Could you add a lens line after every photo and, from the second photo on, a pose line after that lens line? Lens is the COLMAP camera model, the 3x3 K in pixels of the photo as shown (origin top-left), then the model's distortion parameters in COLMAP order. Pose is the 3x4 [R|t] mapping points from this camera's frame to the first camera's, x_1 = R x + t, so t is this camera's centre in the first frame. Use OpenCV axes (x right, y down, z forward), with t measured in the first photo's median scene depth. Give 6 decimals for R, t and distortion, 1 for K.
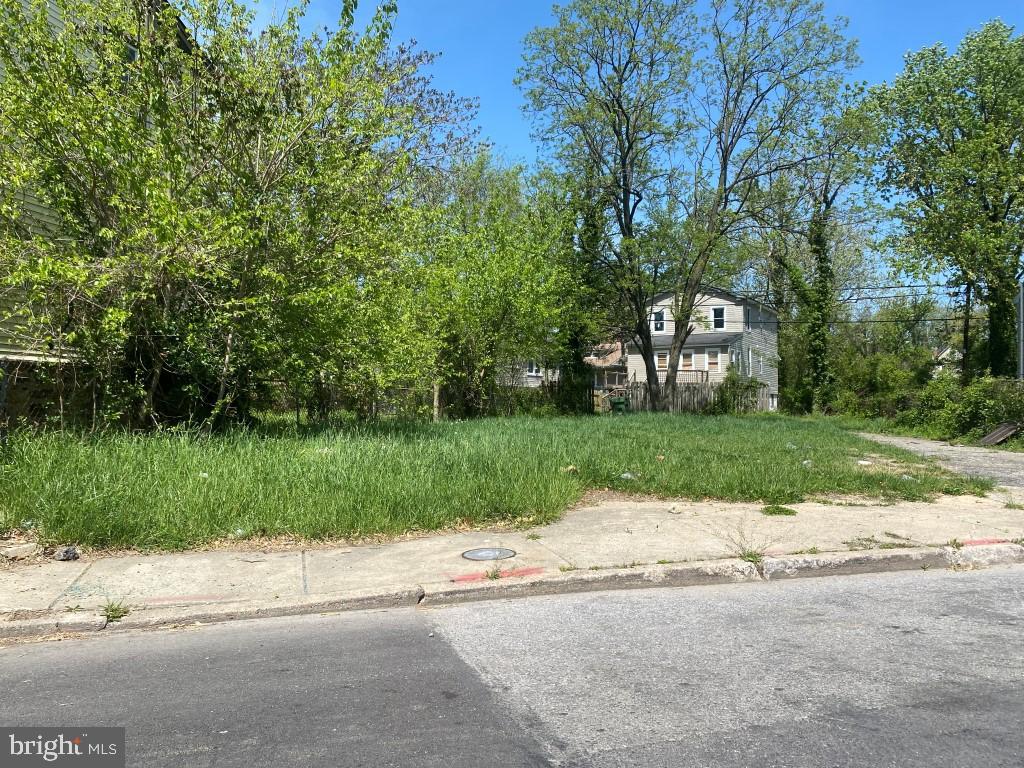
lens RADIAL K [[760.2, 0, 514.0], [0, 760.2, 382.0], [0, 0, 1]] dist [0.028965, -0.046249]
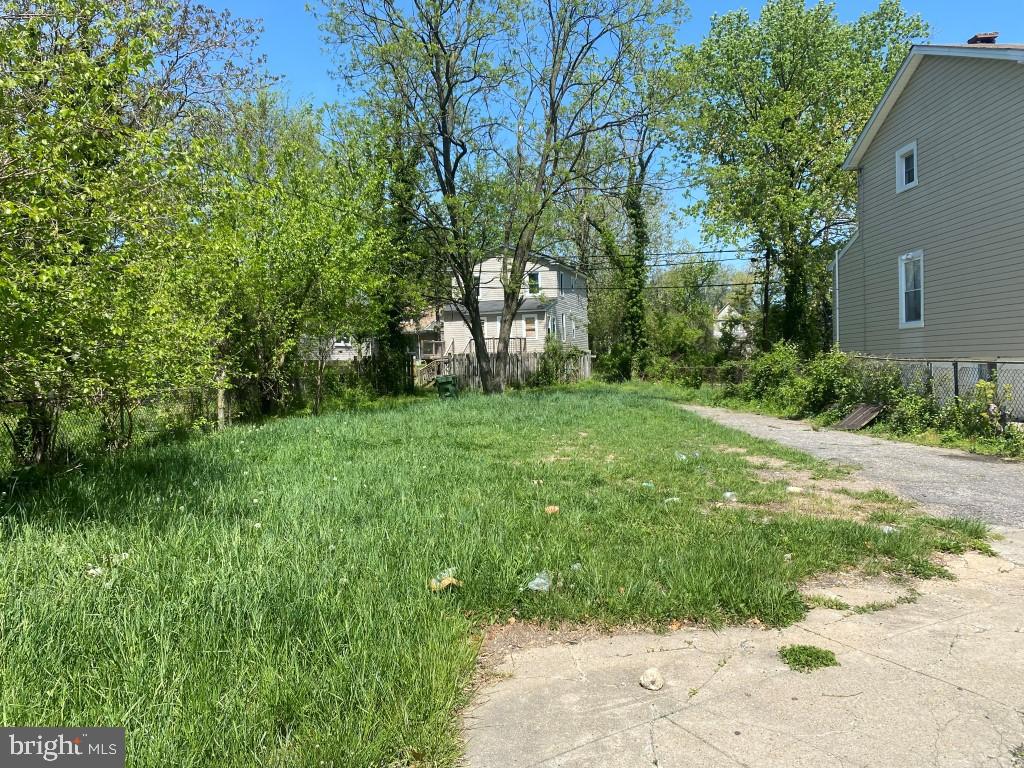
lens RADIAL K [[760.2, 0, 513.4], [0, 760.2, 378.2], [0, 0, 1]] dist [0.028965, -0.046249]
pose [[0.968244, -0.034315, 0.247640, -0.006757], [0.022859, 0.998538, 0.048991, -0.029556], [-0.248959, -0.041775, 0.967613, 0.172784]]
